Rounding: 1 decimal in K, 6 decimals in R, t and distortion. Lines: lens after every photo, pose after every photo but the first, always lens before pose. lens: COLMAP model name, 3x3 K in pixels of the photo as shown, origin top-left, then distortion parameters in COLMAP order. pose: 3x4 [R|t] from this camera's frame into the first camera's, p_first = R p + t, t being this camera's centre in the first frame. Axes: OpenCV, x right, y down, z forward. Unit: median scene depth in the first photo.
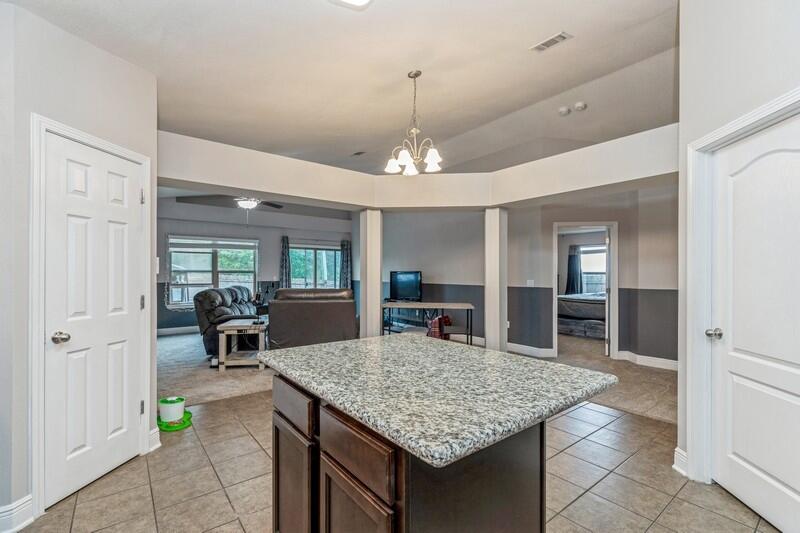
lens RADIAL K [[358.2, 0, 411.5], [0, 358.2, 275.0], [0, 0, 1]] dist [-0.000226, -0.000113]
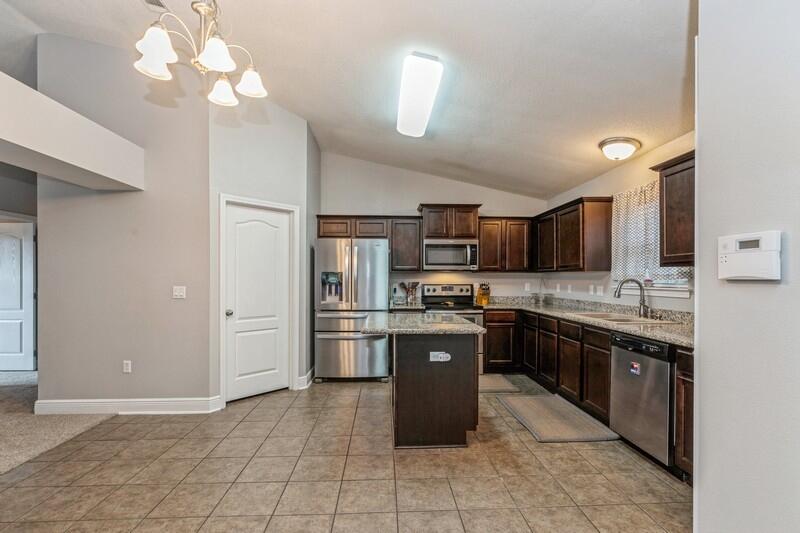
lens RADIAL K [[374.0, 0, 399.6], [0, 374.0, 277.9], [0, 0, 1]] dist [-0.004463, -0.000541]
pose [[-0.797084, -0.001792, 0.603866, -0.232031], [-0.000270, 0.999997, 0.002611, -0.002251], [-0.603868, 0.001918, -0.797082, 0.517607]]
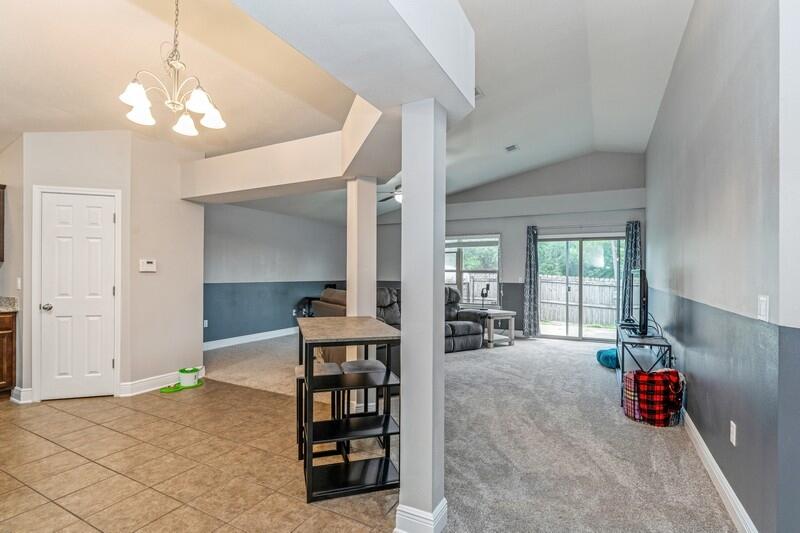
lens RADIAL K [[389.9, 0, 403.9], [0, 389.9, 272.1], [0, 0, 1]] dist [-0.007281, 0.000218]
pose [[0.384175, 0.002046, -0.923258, 0.356219], [-0.010694, 0.999940, -0.002234, -0.003221], [0.923199, 0.010732, 0.384173, 0.457708]]
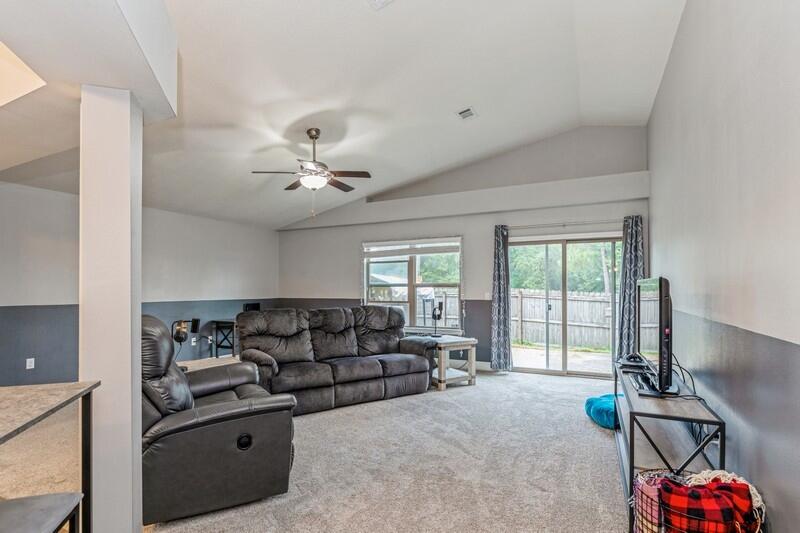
lens RADIAL K [[389.9, 0, 403.6], [0, 389.9, 289.0], [0, 0, 1]] dist [-0.007281, 0.000218]
pose [[0.403447, 0.002669, -0.914999, 0.194199], [-0.001339, 0.999996, 0.002327, -0.003678], [0.915002, 0.000287, 0.403449, 0.646710]]
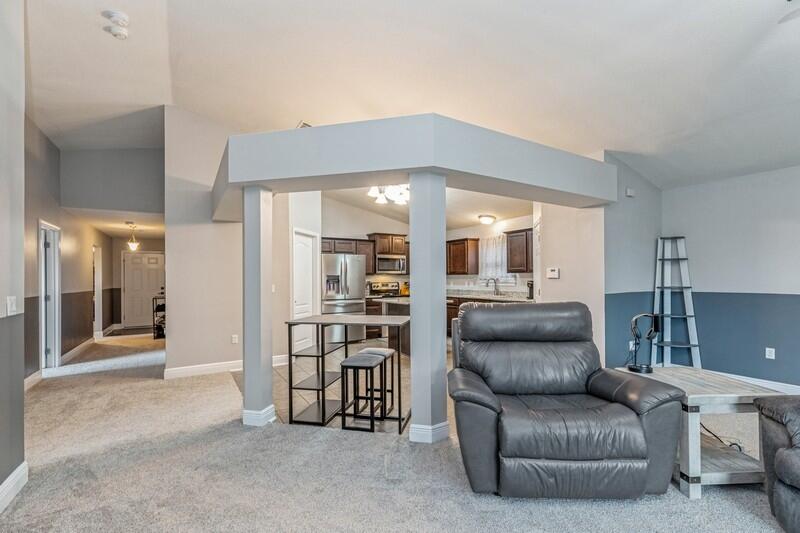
lens RADIAL K [[358.2, 0, 404.9], [0, 358.2, 278.3], [0, 0, 1]] dist [-0.000226, -0.000113]
pose [[-0.990312, 0.005343, 0.138756, -0.094862], [0.005878, 0.999977, 0.003445, -0.004279], [-0.138734, 0.004227, -0.990321, 0.946467]]
